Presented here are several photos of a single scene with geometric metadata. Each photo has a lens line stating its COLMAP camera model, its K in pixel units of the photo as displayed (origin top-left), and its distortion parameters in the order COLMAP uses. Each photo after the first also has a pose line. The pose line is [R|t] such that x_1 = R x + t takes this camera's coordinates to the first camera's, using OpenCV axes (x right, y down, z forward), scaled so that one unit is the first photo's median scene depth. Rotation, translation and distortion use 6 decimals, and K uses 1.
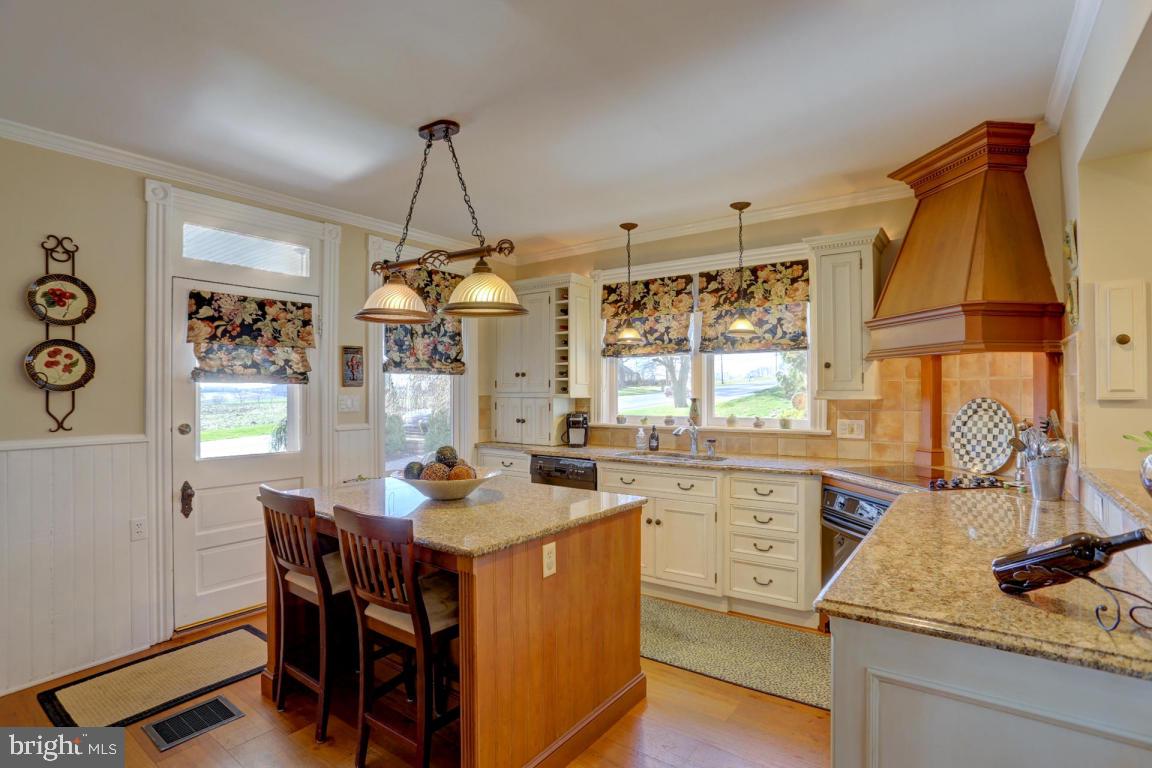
lens RADIAL K [[569.9, 0, 578.5], [0, 569.9, 387.5], [0, 0, 1]] dist [-0.061785, 0.019764]
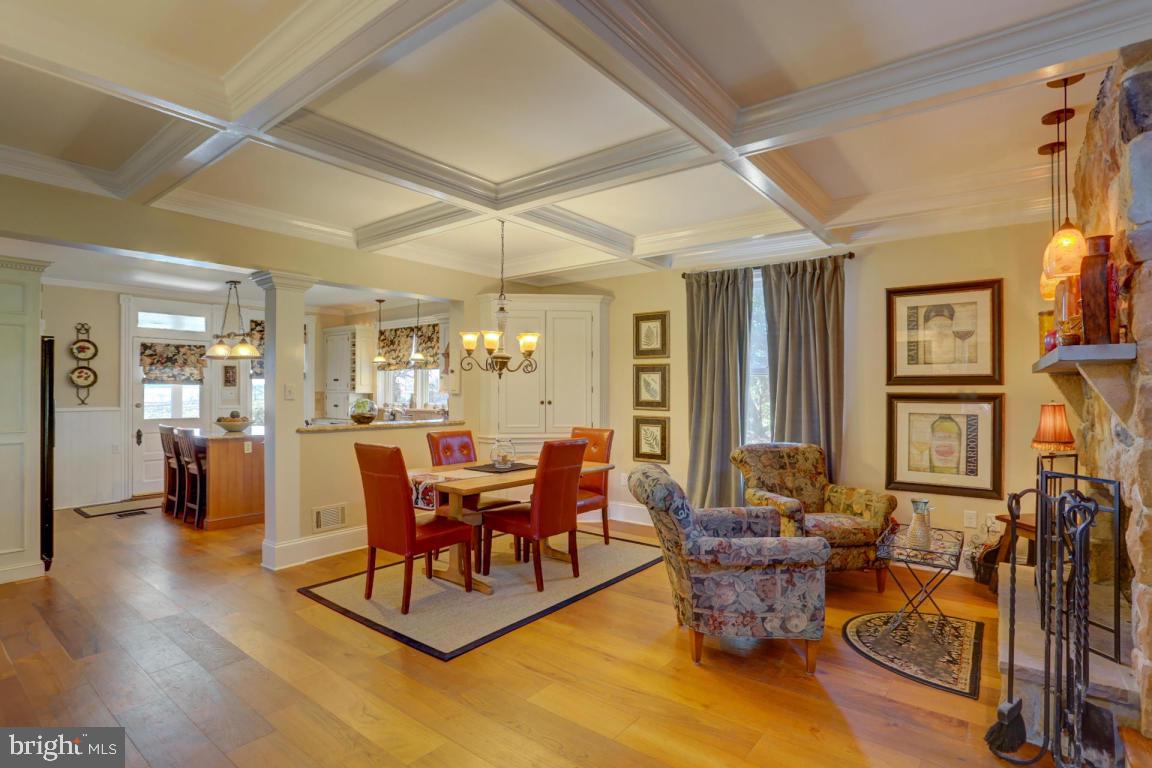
lens RADIAL K [[569.9, 0, 582.4], [0, 569.9, 389.1], [0, 0, 1]] dist [-0.061785, 0.019764]
pose [[0.999840, 0.006052, -0.016832, 1.074528], [-0.005970, 0.999970, 0.004940, -0.011298], [0.016861, -0.004839, 0.999846, -1.145452]]
